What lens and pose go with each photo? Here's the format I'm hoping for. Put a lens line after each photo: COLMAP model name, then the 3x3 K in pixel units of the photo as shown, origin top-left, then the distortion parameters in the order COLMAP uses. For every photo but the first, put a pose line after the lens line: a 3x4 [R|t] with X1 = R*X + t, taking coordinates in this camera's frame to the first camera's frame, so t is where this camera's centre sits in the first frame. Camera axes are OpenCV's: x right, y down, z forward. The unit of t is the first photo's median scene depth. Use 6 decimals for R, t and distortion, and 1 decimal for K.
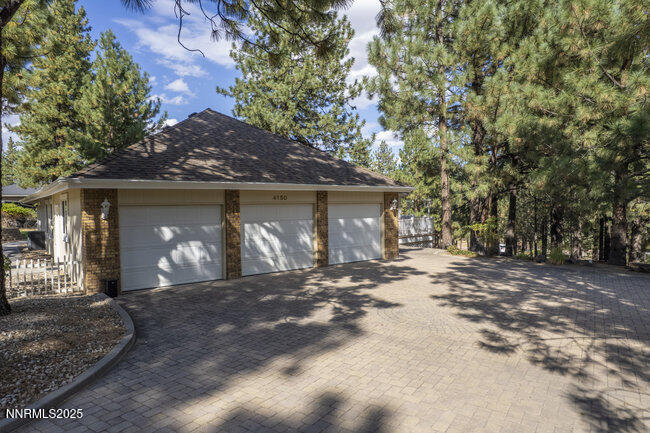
lens RADIAL K [[424.6, 0, 328.0], [0, 424.6, 216.5], [0, 0, 1]] dist [0.000903, 0.001833]
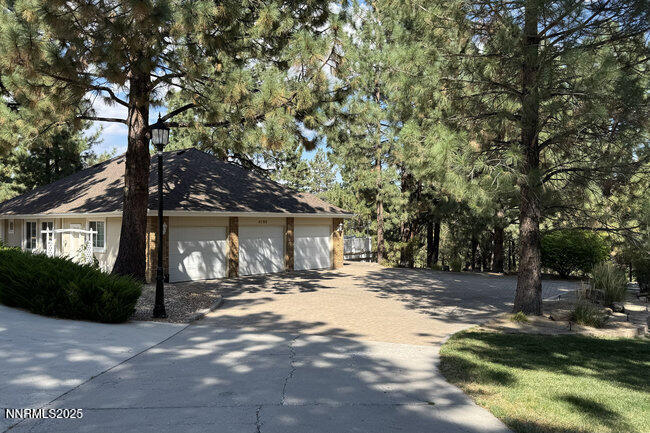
lens RADIAL K [[464.4, 0, 324.1], [0, 464.4, 219.5], [0, 0, 1]] dist [-0.002581, -0.000634]
pose [[0.991202, 0.012481, 0.131768, -0.092398], [-0.007676, 0.999289, -0.036910, -0.001405], [-0.132135, 0.035574, 0.990593, -0.481786]]
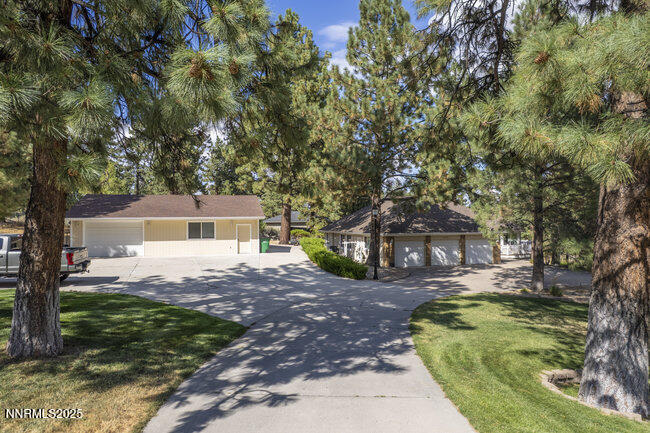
lens RADIAL K [[424.6, 0, 325.7], [0, 424.6, 220.8], [0, 0, 1]] dist [0.000903, 0.001833]
pose [[0.911170, -0.002441, -0.412024, 0.301628], [-0.010967, 0.999484, -0.030176, -0.058604], [0.411885, 0.032014, 0.910673, -1.748749]]
